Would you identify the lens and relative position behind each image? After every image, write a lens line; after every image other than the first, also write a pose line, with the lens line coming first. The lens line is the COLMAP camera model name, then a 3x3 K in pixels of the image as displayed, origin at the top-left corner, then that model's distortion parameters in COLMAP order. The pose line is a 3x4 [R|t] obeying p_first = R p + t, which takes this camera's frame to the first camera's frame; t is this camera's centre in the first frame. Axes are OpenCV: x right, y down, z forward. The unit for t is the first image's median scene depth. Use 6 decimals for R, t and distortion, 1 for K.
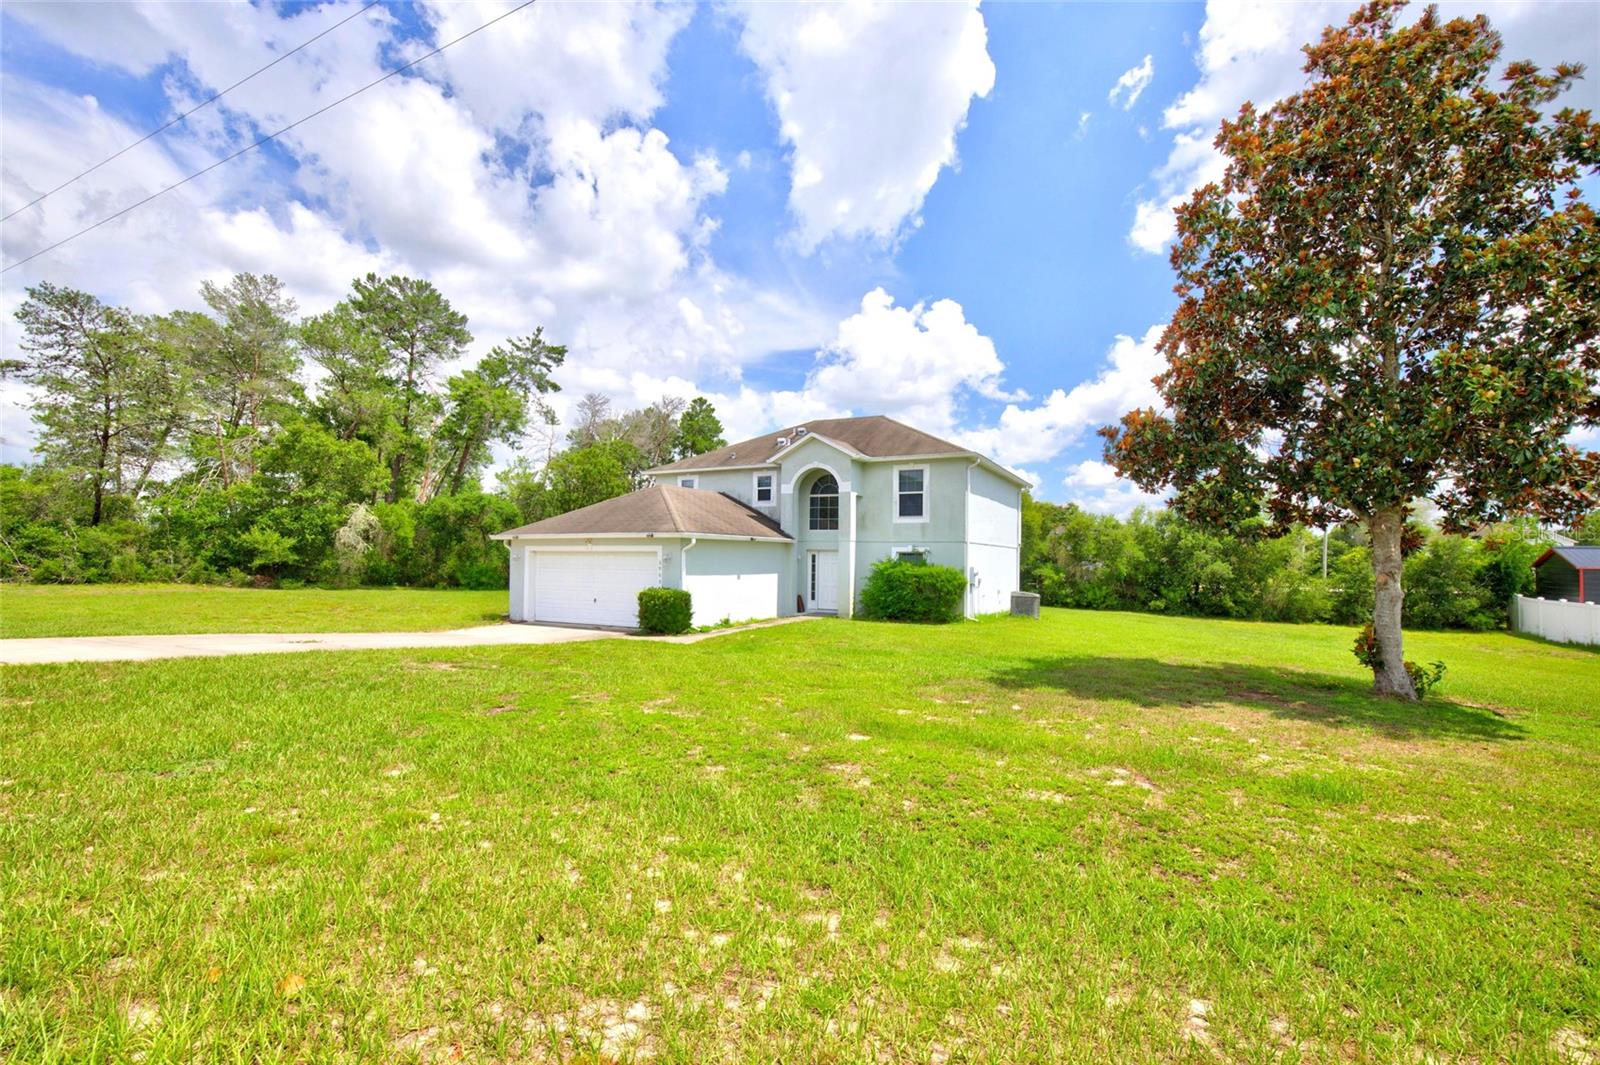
lens RADIAL K [[719.1, 0, 803.6], [0, 719.1, 542.0], [0, 0, 1]] dist [-0.000360, 0.000089]
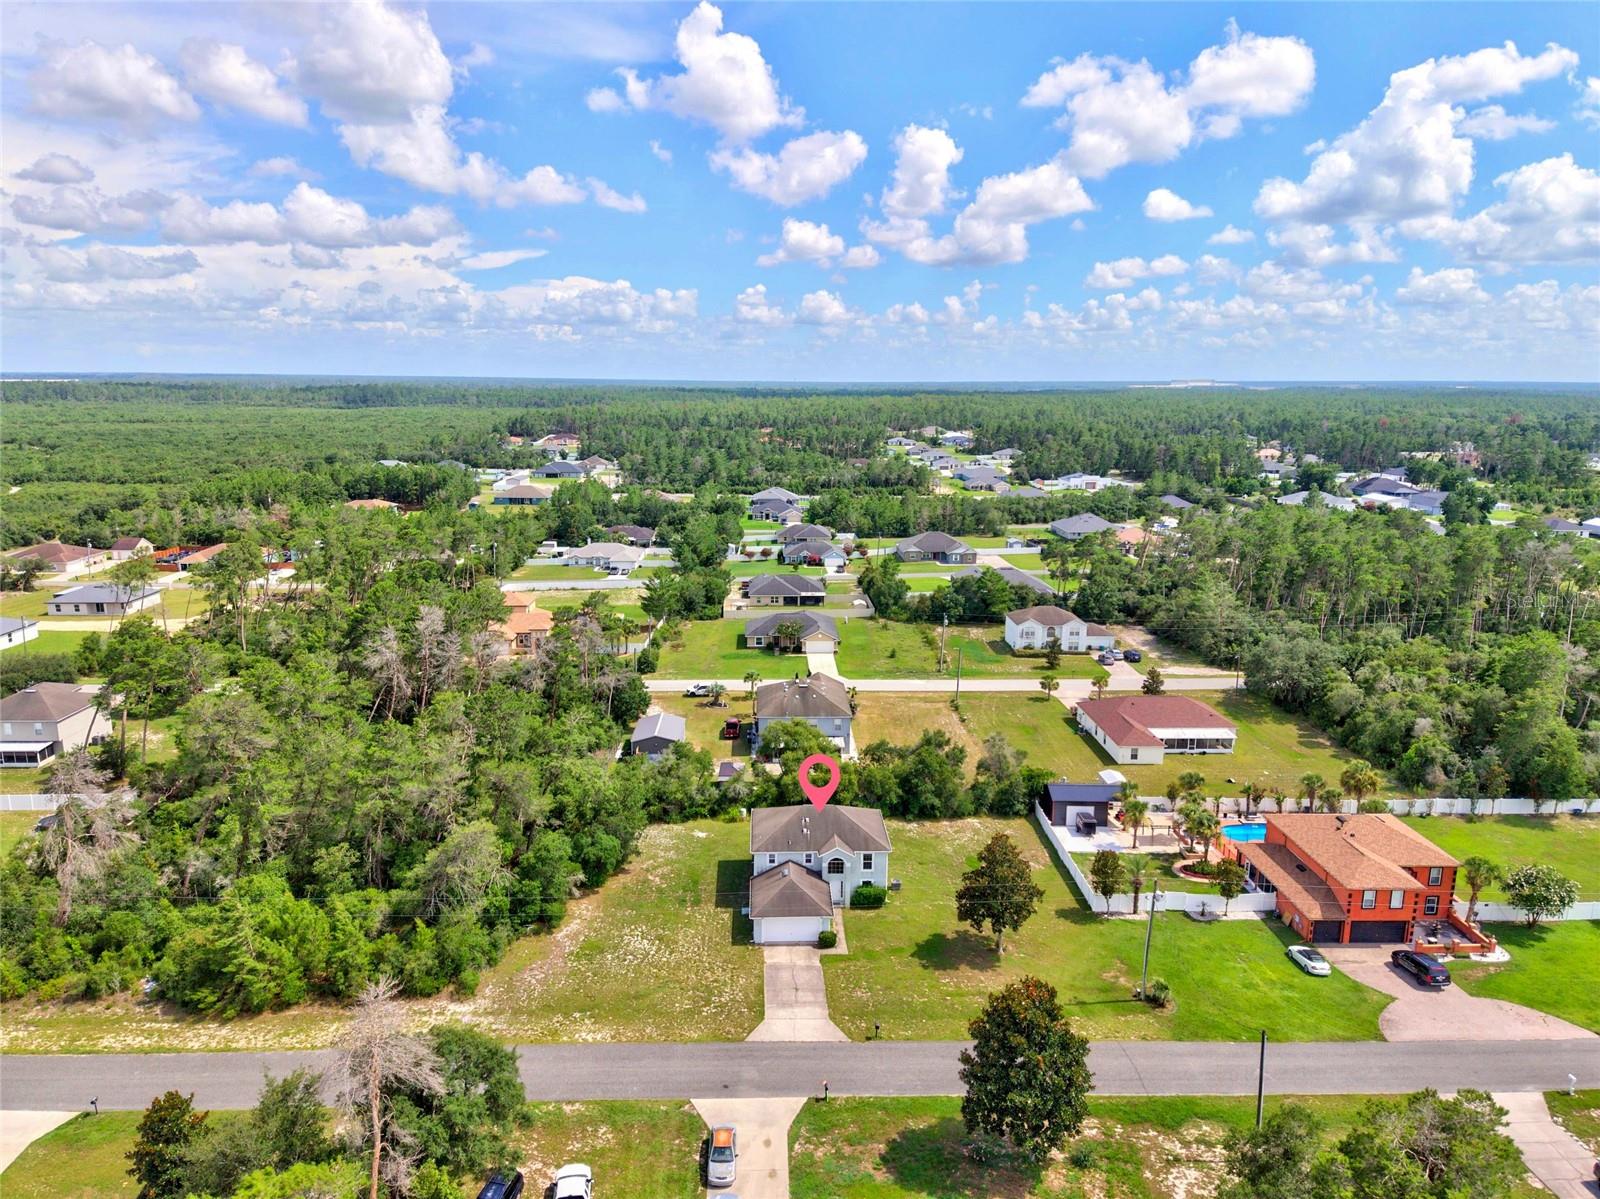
lens RADIAL K [[1055.8, 0, 800.0], [0, 1055.8, 599.5], [0, 0, 1]] dist [0.147690, -0.161379]
pose [[0.873443, -0.098685, 0.476822, -1.818063], [-0.007926, 0.976236, 0.216565, -1.817419], [-0.486862, -0.192936, 0.851904, -2.066976]]
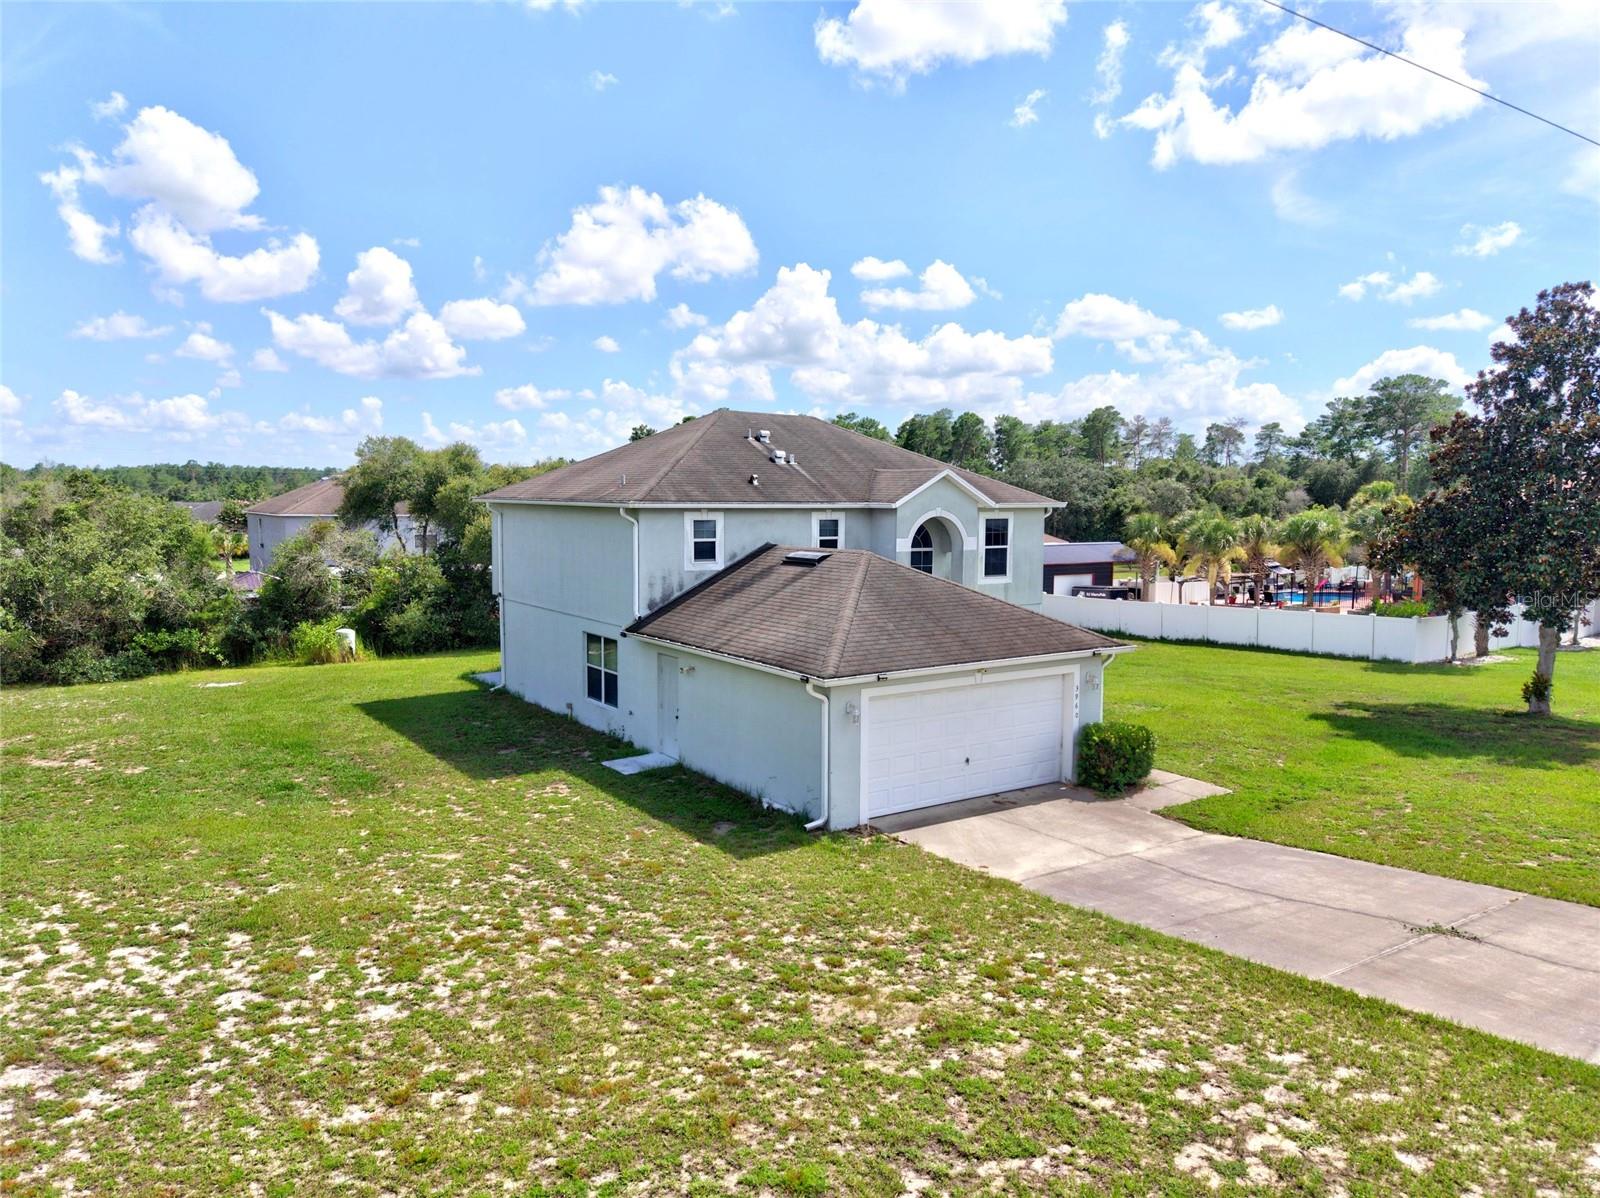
lens RADIAL K [[1055.8, 0, 800.0], [0, 1055.8, 599.0], [0, 0, 1]] dist [0.147690, -0.161379]
pose [[0.480189, -0.088885, 0.872650, -0.926645], [-0.018322, 0.993619, 0.111289, -0.127537], [-0.876974, -0.069428, 0.475496, 0.560642]]
